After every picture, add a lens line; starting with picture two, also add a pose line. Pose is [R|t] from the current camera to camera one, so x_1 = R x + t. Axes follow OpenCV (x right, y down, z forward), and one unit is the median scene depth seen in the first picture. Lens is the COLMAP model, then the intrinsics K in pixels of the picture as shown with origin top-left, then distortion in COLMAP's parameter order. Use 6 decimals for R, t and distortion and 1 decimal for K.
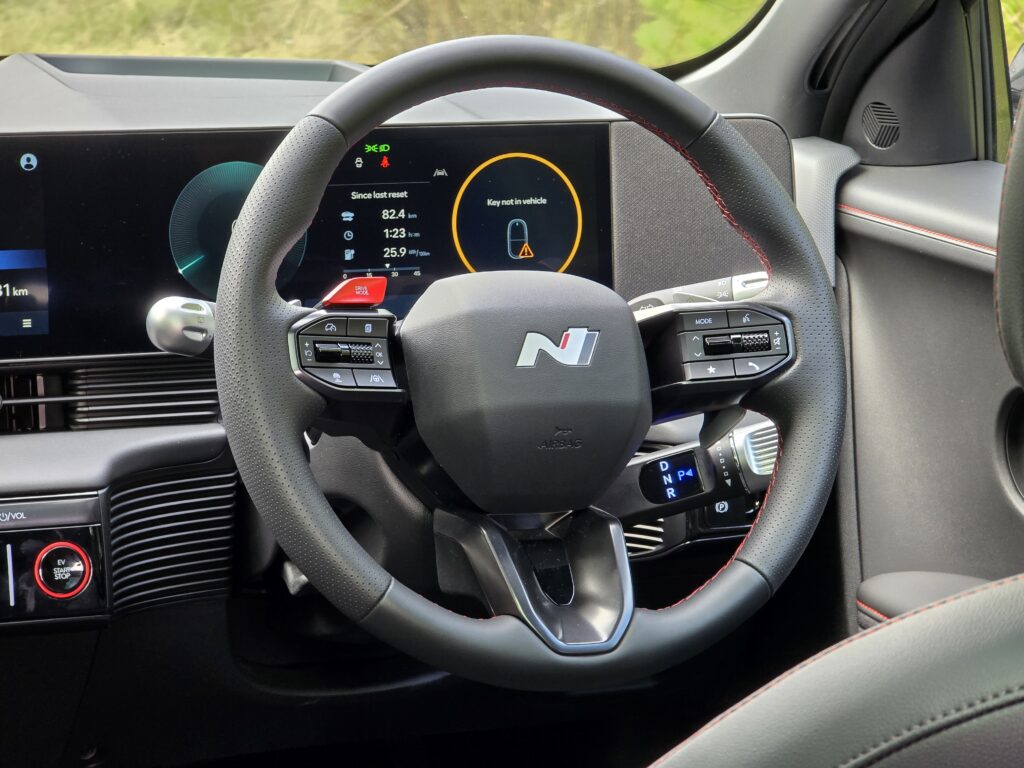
lens RADIAL K [[3471.6, 0, 512.0], [0, 3471.6, 384.0], [0, 0, 1]] dist [0.127721, 3.445814]
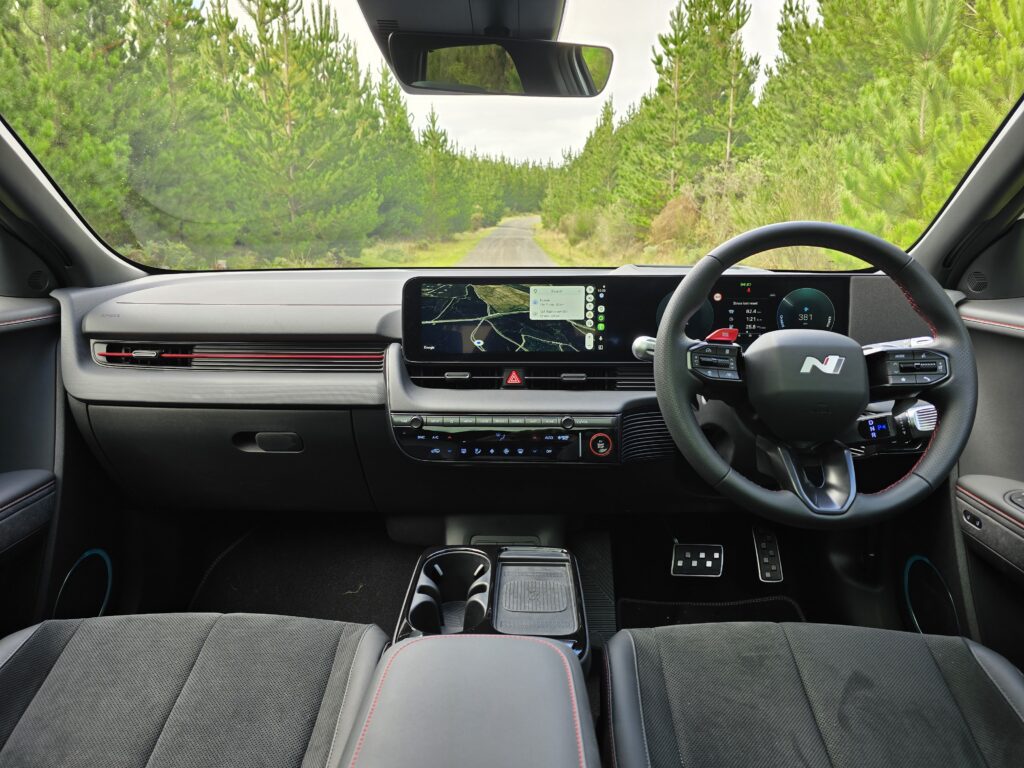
lens RADIAL K [[691.7, 0, 512.0], [0, 691.7, 384.0], [0, 0, 1]] dist [0.073696, -0.088081]
pose [[0.921027, 0.057275, -0.385264, 0.003786], [-0.054902, 0.998344, 0.017168, 0.004184], [0.385609, 0.005340, 0.922647, 0.521150]]
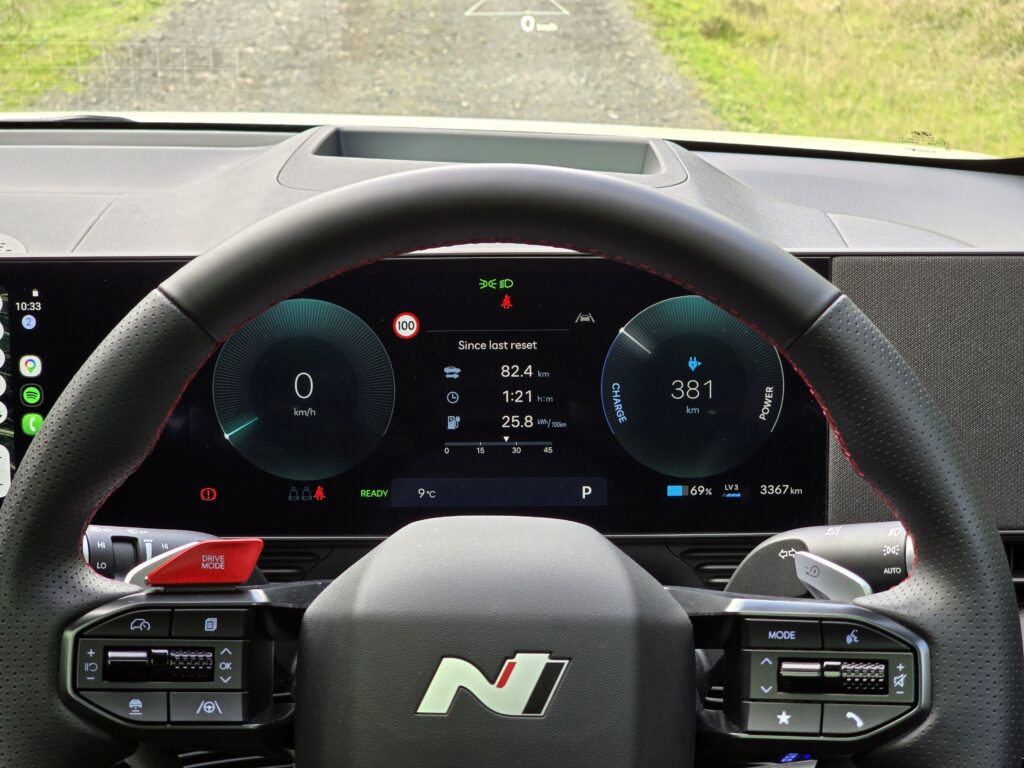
lens RADIAL K [[2049.2, 0, 512.0], [0, 2049.2, 384.0], [0, 0, 1]] dist [-0.045671, 0.327805]
pose [[0.924945, 0.069104, -0.373766, 0.143801], [-0.041307, 0.995785, 0.081886, -0.090475], [0.377849, -0.060300, 0.923902, 0.646911]]
